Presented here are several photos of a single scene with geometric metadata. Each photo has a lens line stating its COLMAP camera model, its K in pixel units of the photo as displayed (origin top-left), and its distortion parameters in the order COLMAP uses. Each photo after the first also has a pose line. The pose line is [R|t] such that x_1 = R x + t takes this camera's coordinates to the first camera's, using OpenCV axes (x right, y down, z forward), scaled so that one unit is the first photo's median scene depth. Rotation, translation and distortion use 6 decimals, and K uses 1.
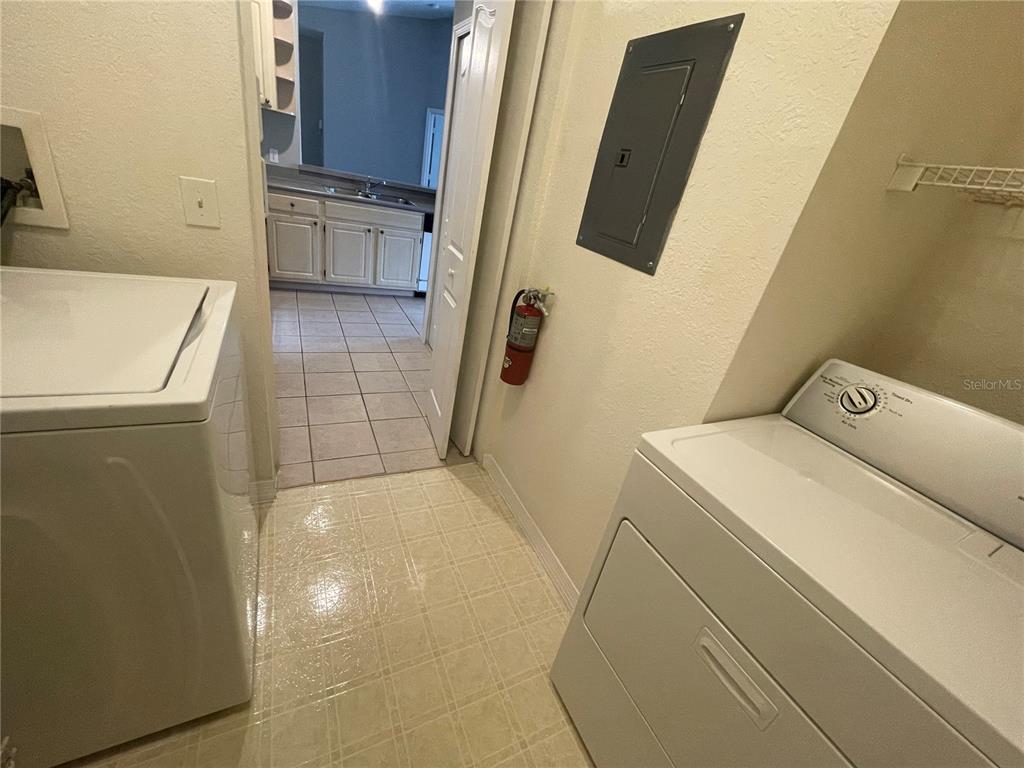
lens RADIAL K [[413.7, 0, 509.0], [0, 413.7, 385.1], [0, 0, 1]] dist [-0.002301, -0.000176]
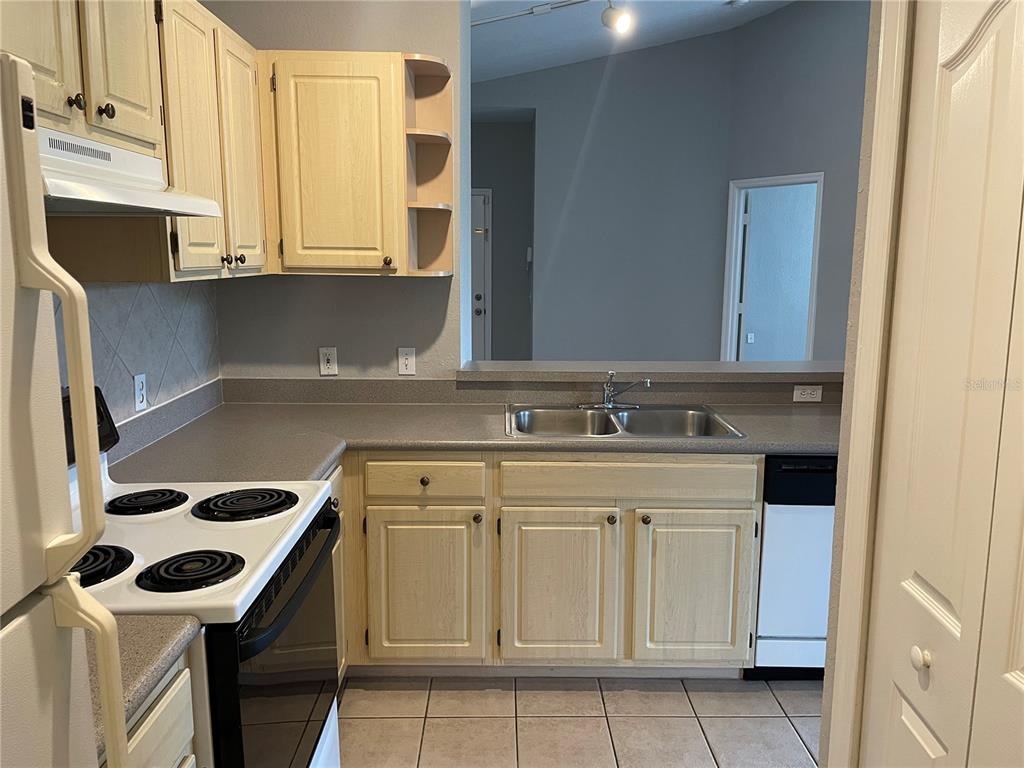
lens RADIAL K [[780.9, 0, 511.8], [0, 780.9, 381.0], [0, 0, 1]] dist [0.040216, -0.000930]
pose [[0.893901, -0.117892, -0.432484, -0.103983], [-0.035194, 0.943361, -0.329895, -0.256566], [0.446881, 0.310115, 0.839122, 0.343861]]
